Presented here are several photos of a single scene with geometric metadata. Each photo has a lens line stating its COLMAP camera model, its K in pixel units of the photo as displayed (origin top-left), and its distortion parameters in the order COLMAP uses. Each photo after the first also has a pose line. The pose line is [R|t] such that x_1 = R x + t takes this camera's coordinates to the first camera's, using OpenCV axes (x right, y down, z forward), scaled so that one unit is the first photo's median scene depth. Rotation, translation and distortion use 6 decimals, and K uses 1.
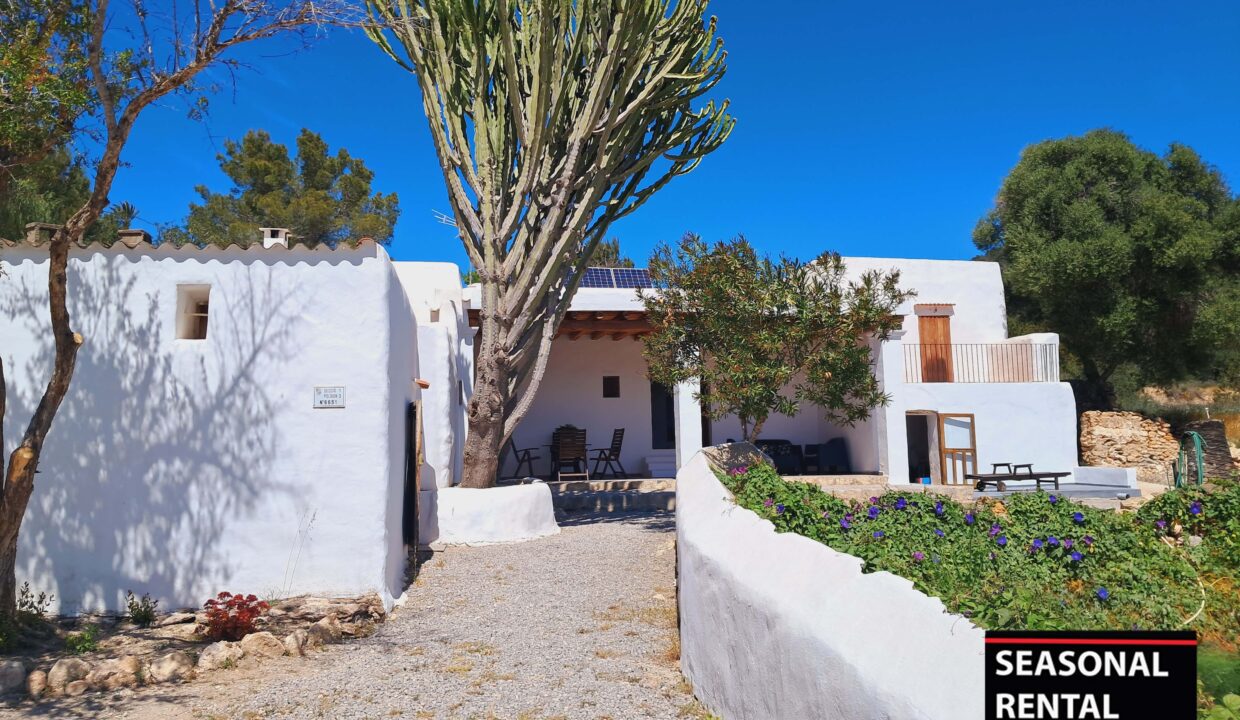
lens RADIAL K [[975.2, 0, 634.1], [0, 975.2, 359.4], [0, 0, 1]] dist [0.118853, -0.221791]
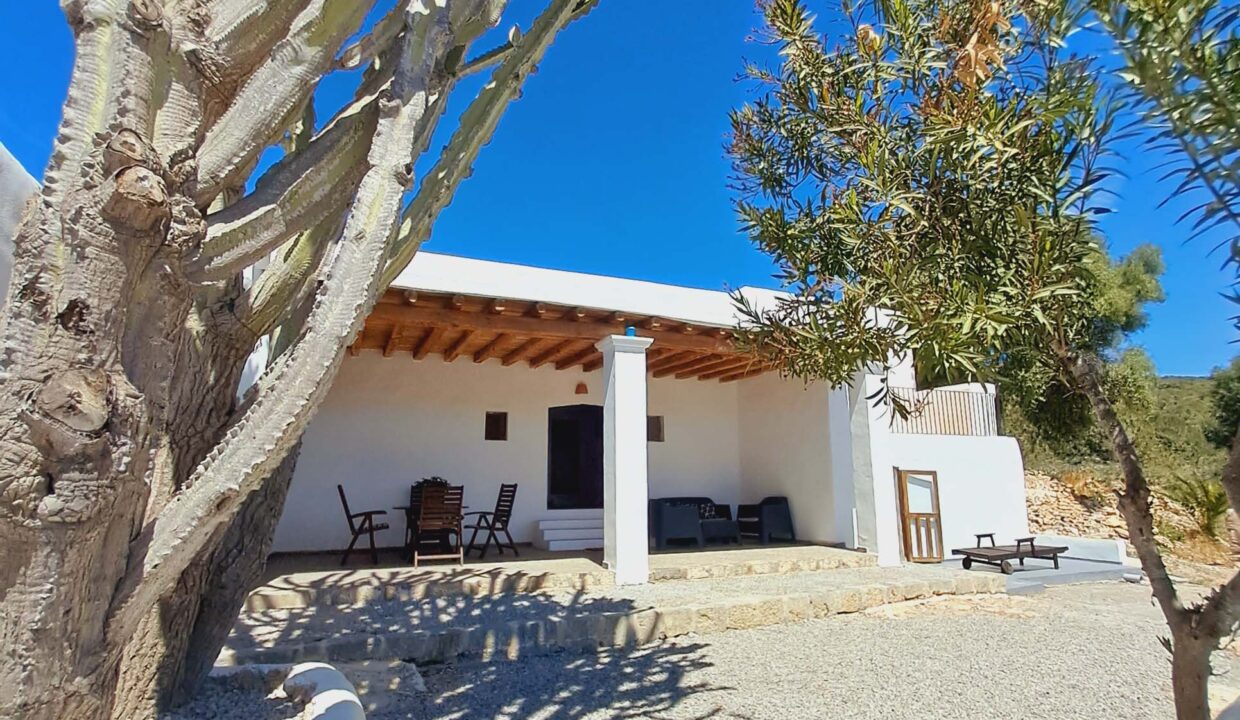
lens RADIAL K [[659.5, 0, 623.2], [0, 659.5, 366.3], [0, 0, 1]] dist [0.003159, 0.001024]
pose [[0.976702, 0.053772, 0.207753, -0.062204], [-0.036392, 0.995579, -0.086593, 0.039947], [-0.211491, 0.077015, 0.974341, 0.821238]]
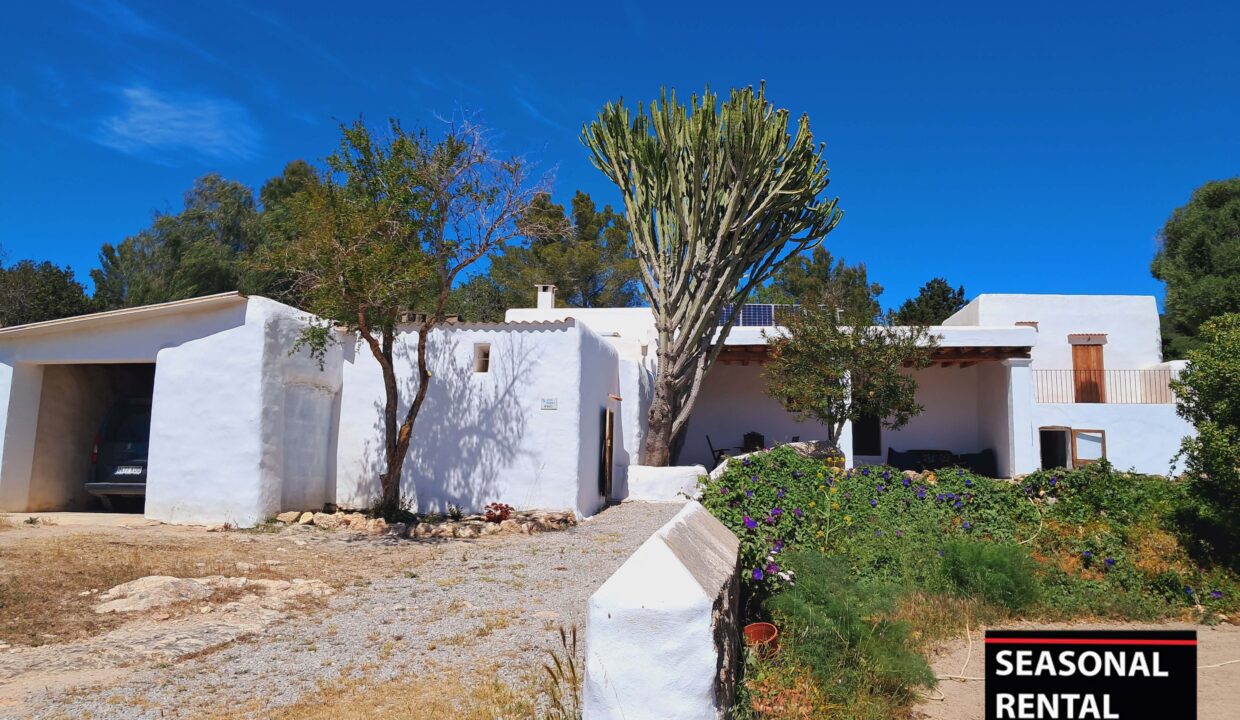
lens RADIAL K [[983.8, 0, 620.0], [0, 983.8, 360.0], [0, 0, 1]] dist [0.091571, -0.188188]
pose [[0.956087, 0.000182, -0.293083, 0.232583], [-0.005100, 0.999859, -0.016014, -0.009450], [0.293039, 0.016806, 0.955953, -0.471078]]
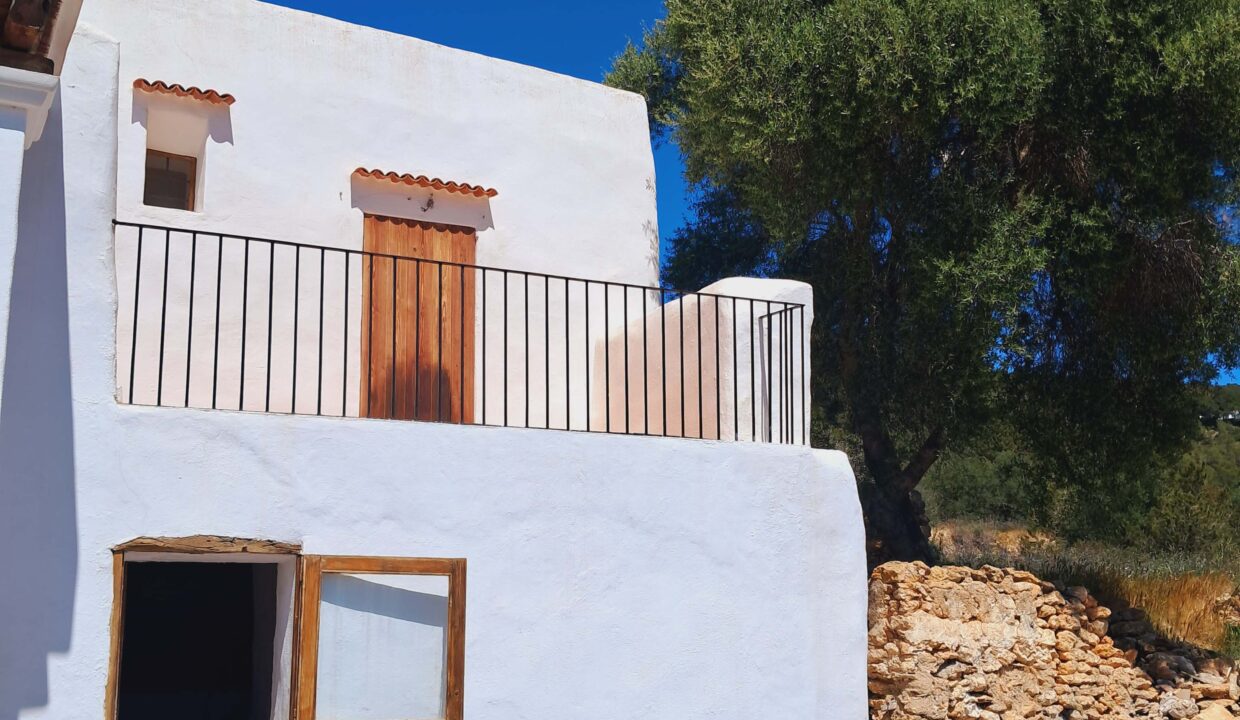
lens RADIAL K [[1248.8, 0, 617.8], [0, 1248.8, 394.0], [0, 0, 1]] dist [0.016263, 0.010769]
pose [[0.962279, 0.061482, 0.265026, 0.491645], [-0.041337, 0.995862, -0.080935, 0.063891], [-0.268905, 0.066927, 0.960839, 1.170682]]
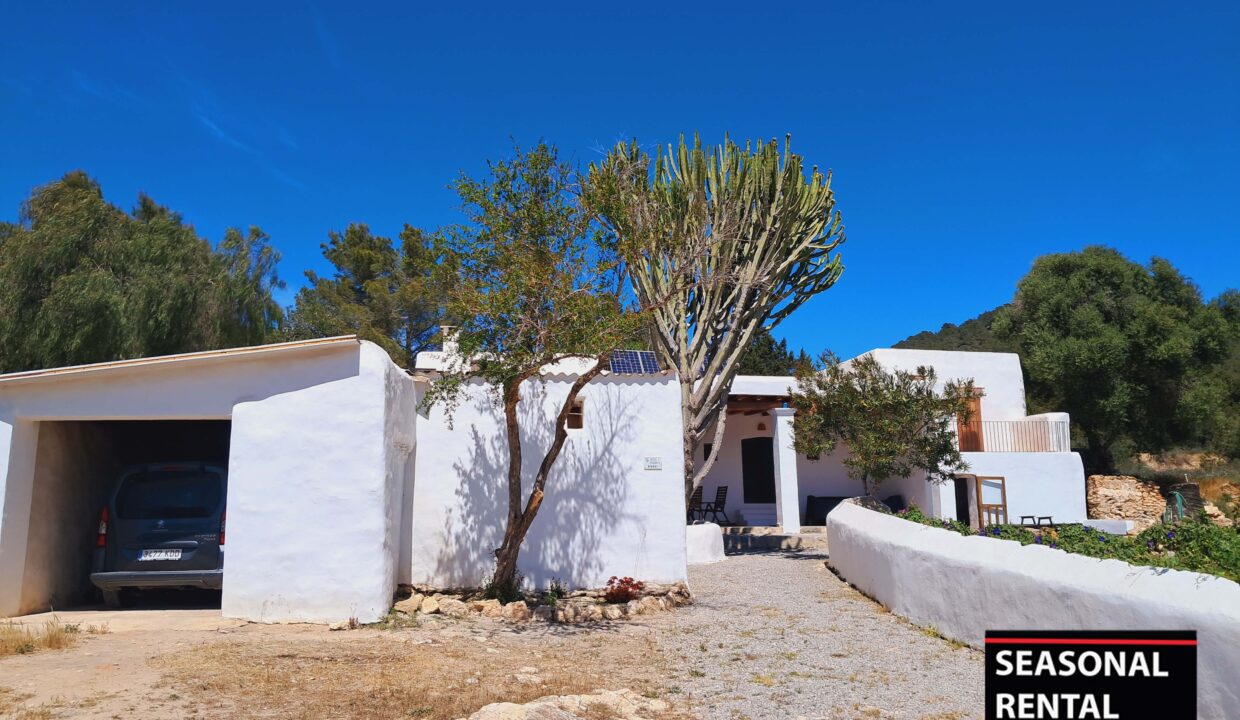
lens RADIAL K [[985.1, 0, 618.4], [0, 985.1, 354.5], [0, 0, 1]] dist [0.104348, -0.202431]
pose [[0.999967, 0.007509, -0.003049, -0.237450], [-0.007687, 0.997963, -0.063324, -0.026605], [0.002567, 0.063346, 0.997988, -0.458949]]
